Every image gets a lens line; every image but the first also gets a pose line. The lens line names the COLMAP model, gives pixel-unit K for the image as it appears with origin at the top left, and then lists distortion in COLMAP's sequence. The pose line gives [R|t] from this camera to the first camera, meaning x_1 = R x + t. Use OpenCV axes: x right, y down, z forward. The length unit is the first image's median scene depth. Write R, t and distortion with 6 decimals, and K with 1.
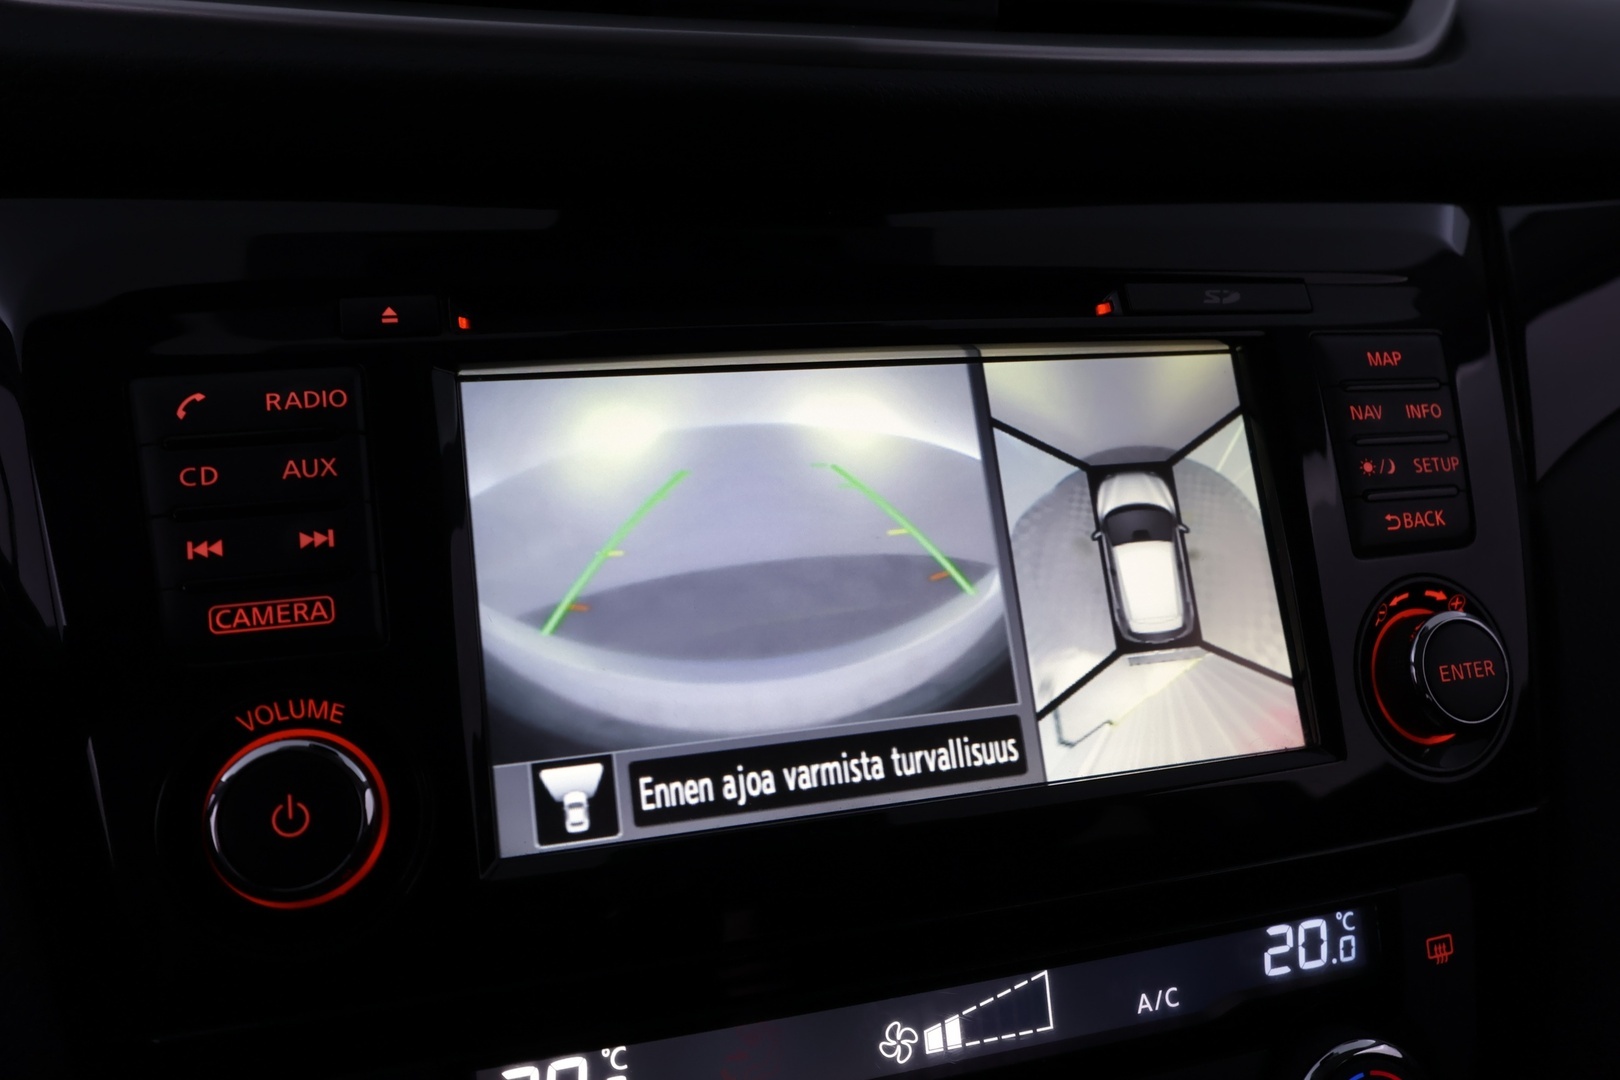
lens RADIAL K [[1308.2, 0, 810.0], [0, 1308.2, 540.0], [0, 0, 1]] dist [0.005010, -0.006438]
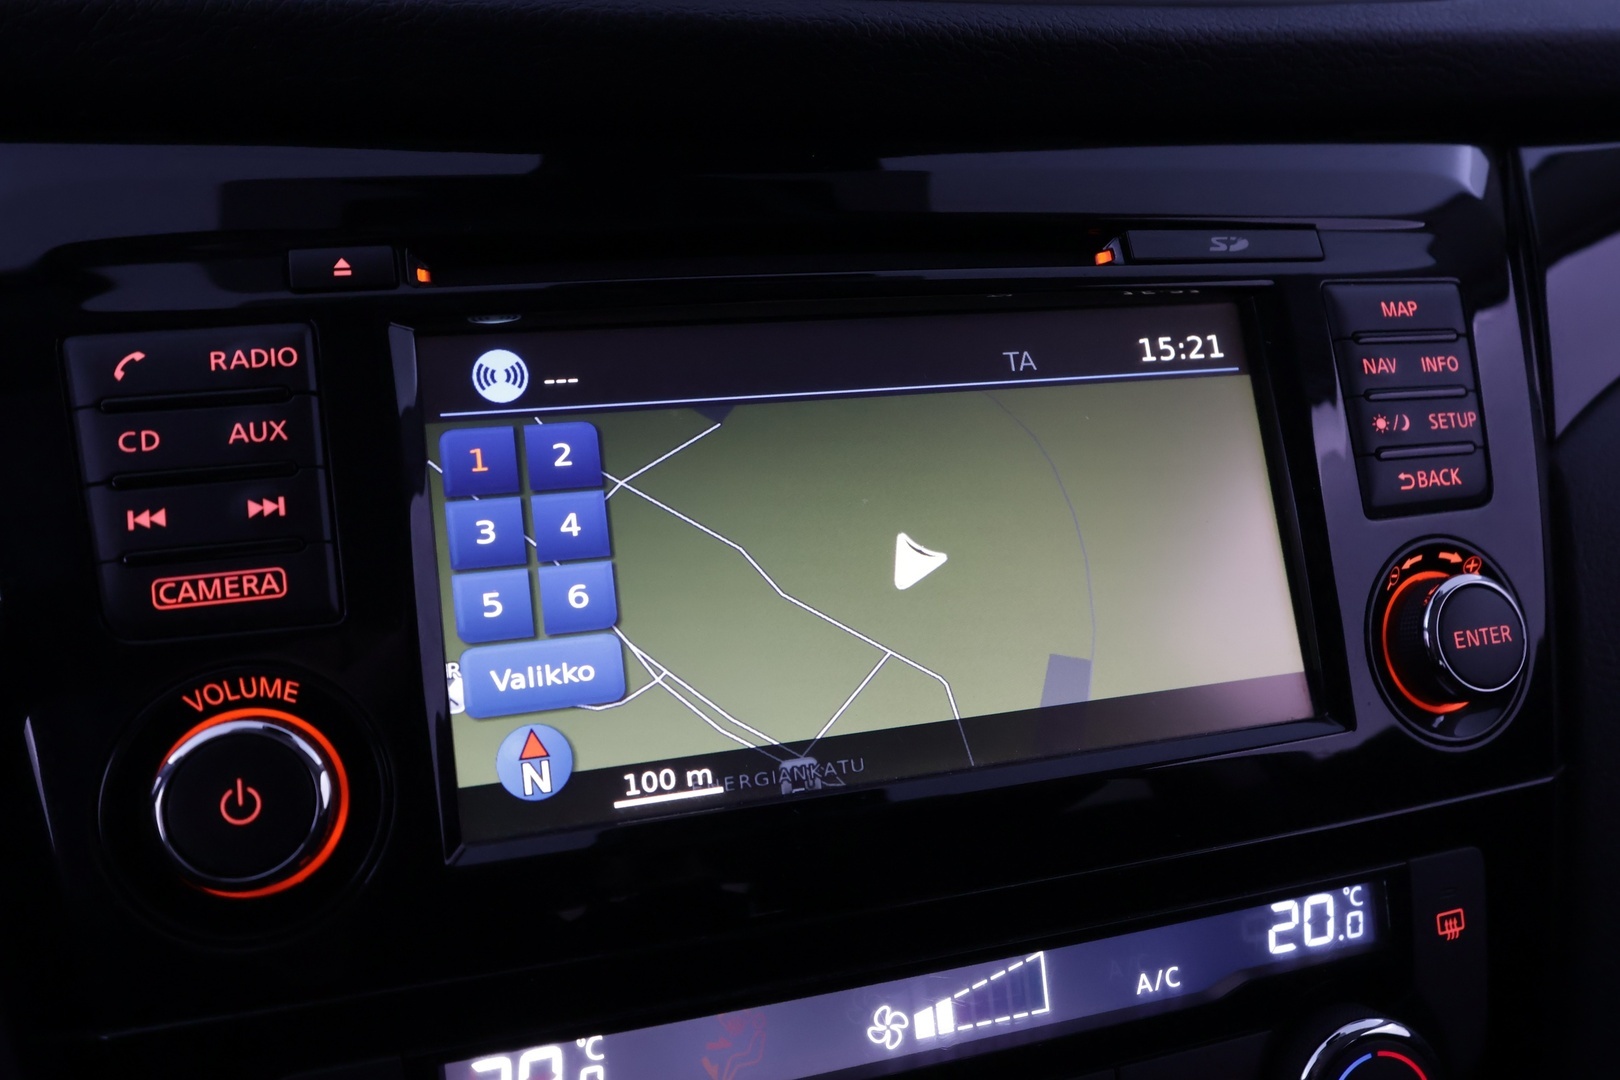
lens RADIAL K [[1308.2, 0, 810.0], [0, 1308.2, 540.0], [0, 0, 1]] dist [0.005010, -0.006438]
pose [[0.999988, -0.004870, 0.000279, 0.011182], [0.004857, 0.999360, 0.035435, -0.007306], [-0.000451, -0.035433, 0.999372, 0.049802]]
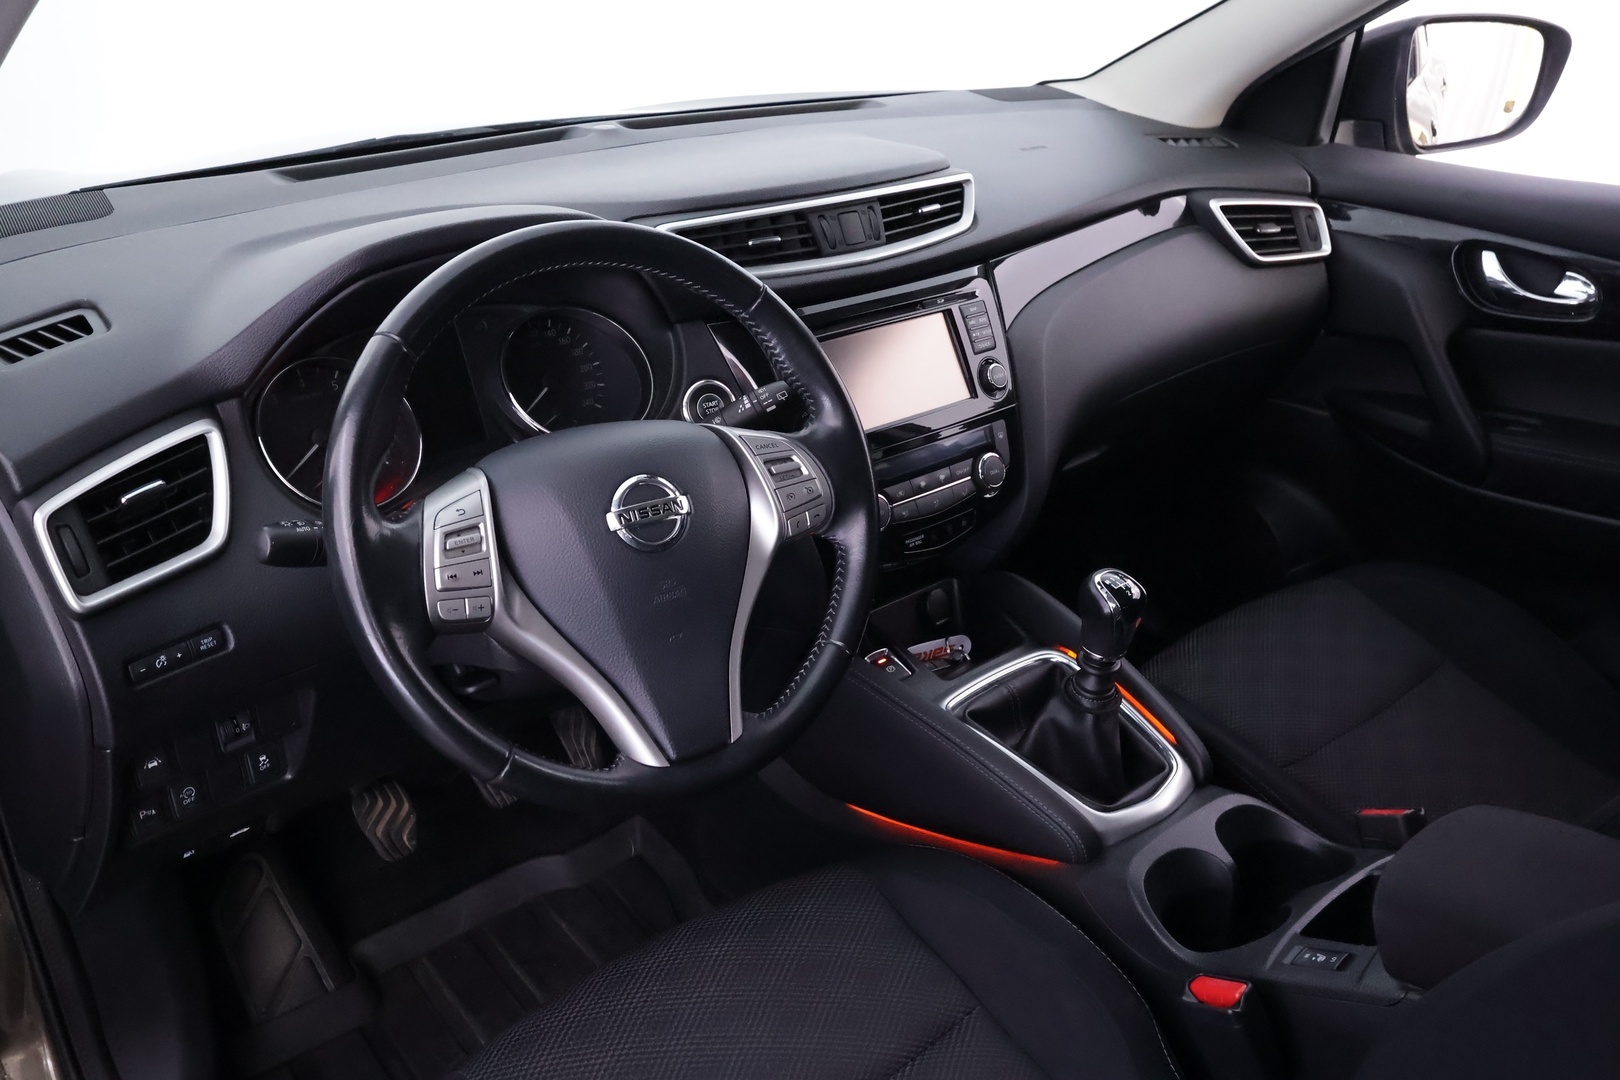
lens RADIAL K [[1308.2, 0, 810.0], [0, 1308.2, 540.0], [0, 0, 1]] dist [0.005010, -0.006438]
pose [[0.924042, -0.188157, 0.332782, -1.895073], [0.140960, 0.976851, 0.160911, -0.186005], [-0.355355, -0.101779, 0.929174, -3.354367]]
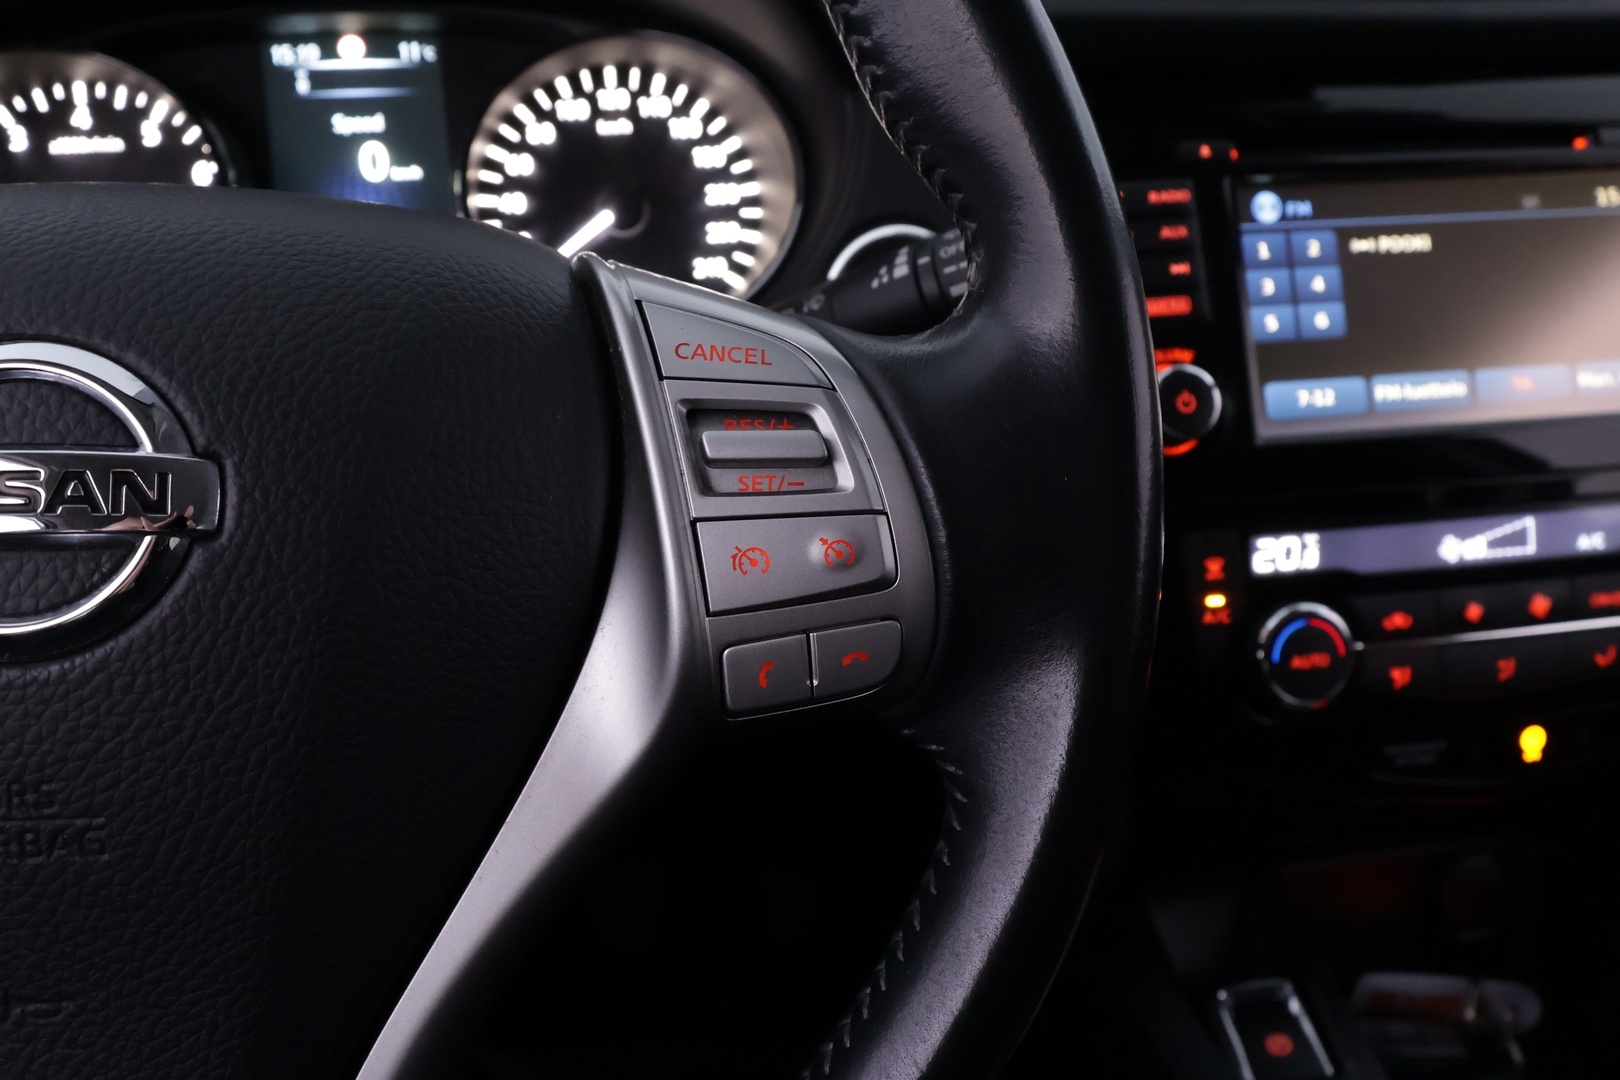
lens RADIAL K [[1308.2, 0, 810.0], [0, 1308.2, 540.0], [0, 0, 1]] dist [0.005010, -0.006438]
pose [[0.992526, 0.027420, -0.118909, -0.577524], [-0.012423, 0.992070, 0.125071, 0.138996], [0.121396, -0.122659, 0.984996, -0.890660]]
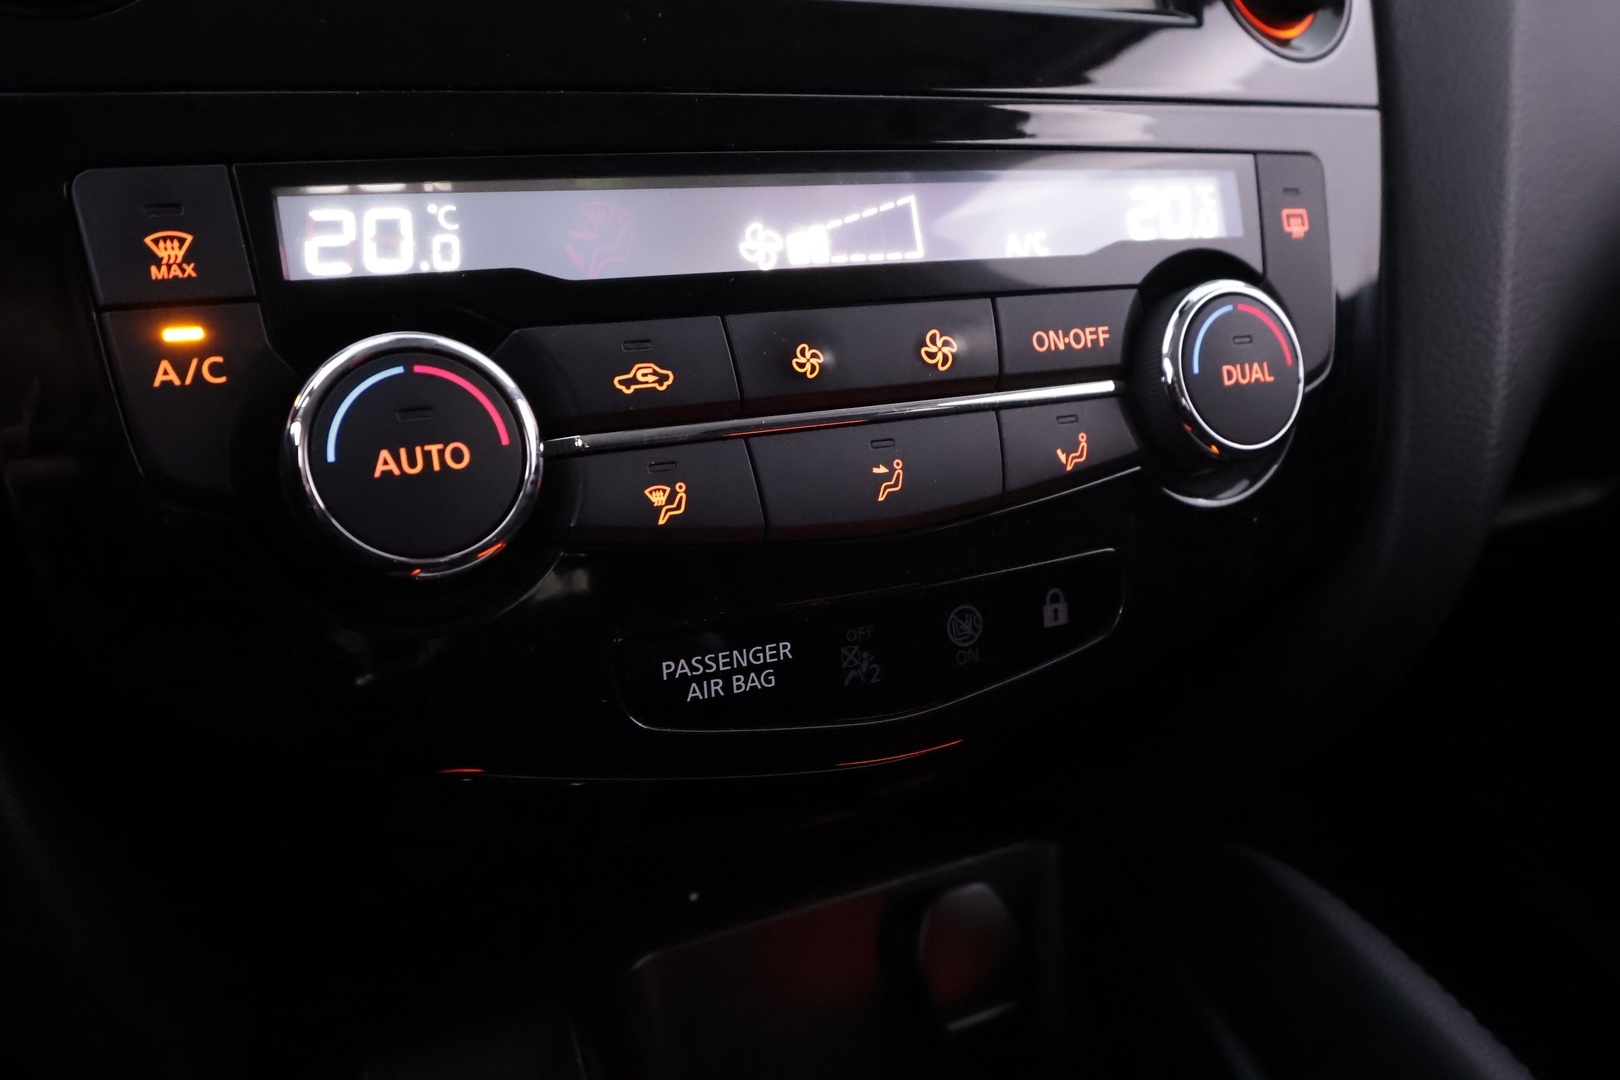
lens RADIAL K [[1308.2, 0, 810.0], [0, 1308.2, 540.0], [0, 0, 1]] dist [0.005010, -0.006438]
pose [[0.986290, -0.052209, 0.156542, -0.048939], [0.041813, 0.996741, 0.068981, 0.493483], [-0.159634, -0.061489, 0.985259, 0.076542]]
